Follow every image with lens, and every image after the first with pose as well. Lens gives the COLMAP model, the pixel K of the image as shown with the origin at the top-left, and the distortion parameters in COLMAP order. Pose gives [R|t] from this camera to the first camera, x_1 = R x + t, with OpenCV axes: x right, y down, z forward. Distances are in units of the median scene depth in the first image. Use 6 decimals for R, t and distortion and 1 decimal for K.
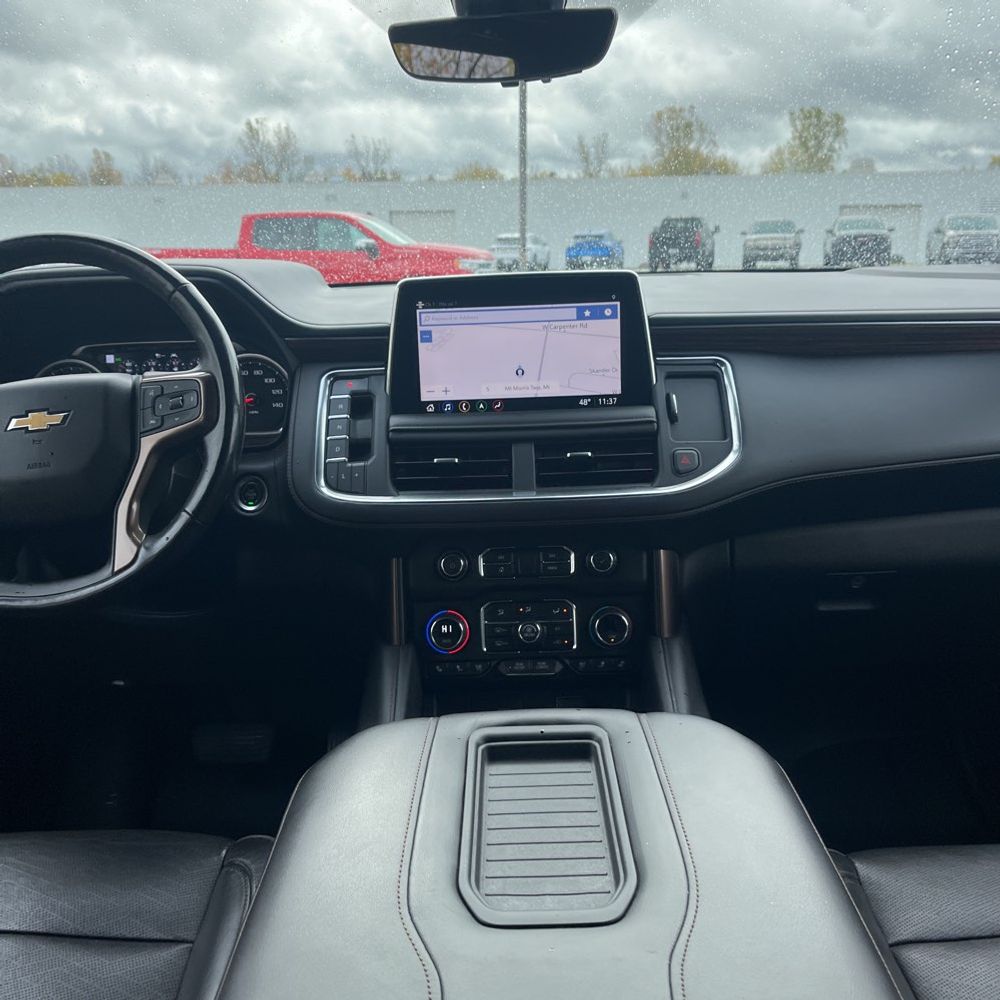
lens RADIAL K [[1000.1, 0, 495.9], [0, 1000.1, 498.7], [0, 0, 1]] dist [0.022348, 0.000000]
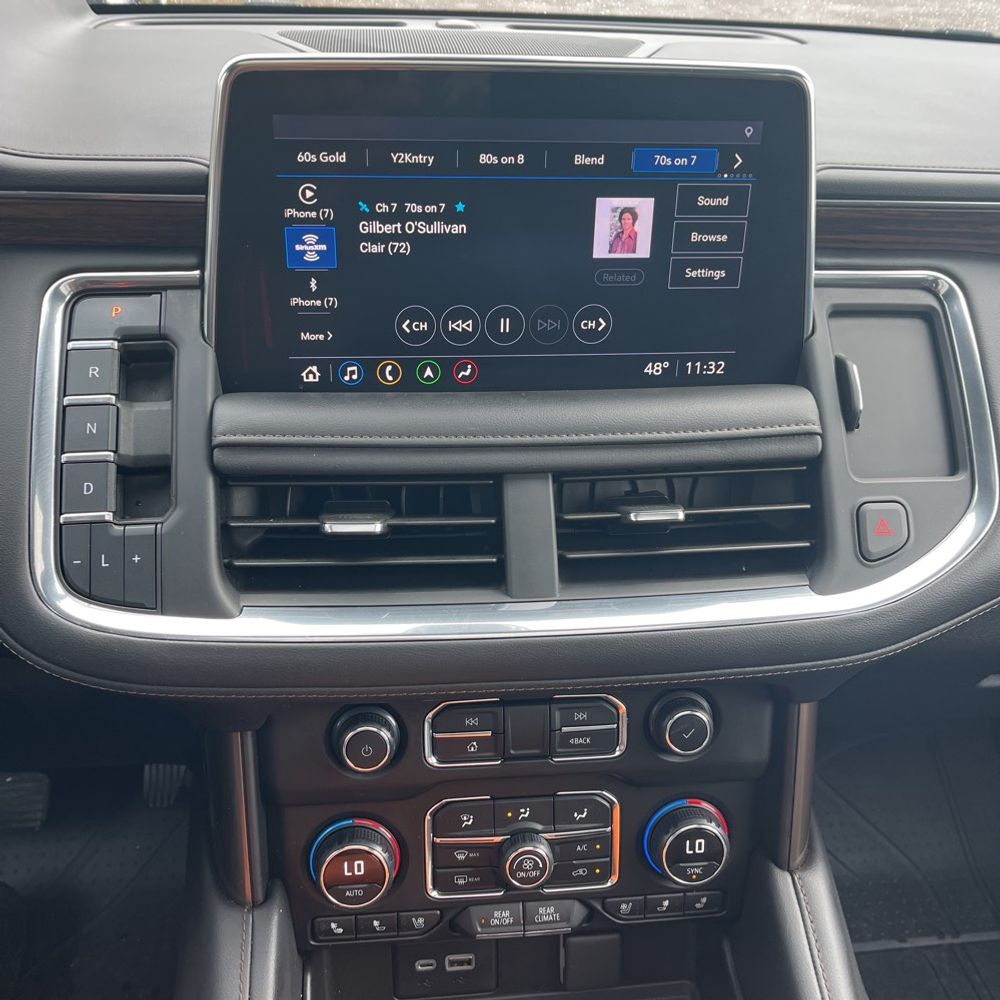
lens RADIAL K [[1000.1, 0, 490.4], [0, 1000.1, 497.9], [0, 0, 1]] dist [0.022348, 0.000000]
pose [[0.991137, -0.000604, 0.132843, -0.047343], [-0.034570, 0.964364, 0.262310, -0.161139], [-0.128267, -0.264578, 0.955796, 0.576790]]
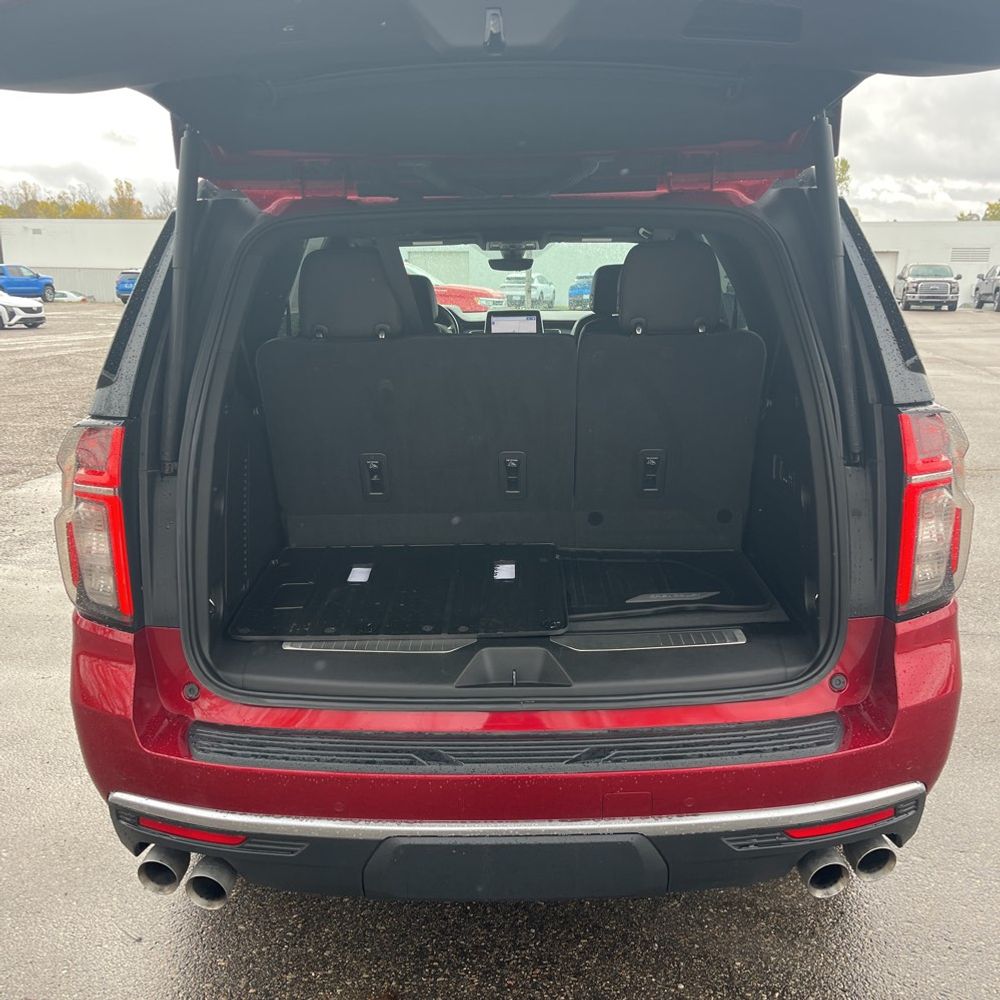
lens RADIAL K [[1000.1, 0, 511.0], [0, 1000.1, 509.0], [0, 0, 1]] dist [0.022348, 0.000000]
pose [[0.999811, 0.017211, 0.009044, -0.016630], [-0.017005, 0.999605, -0.022368, 0.782096], [-0.009425, 0.022210, 0.999709, -3.528129]]
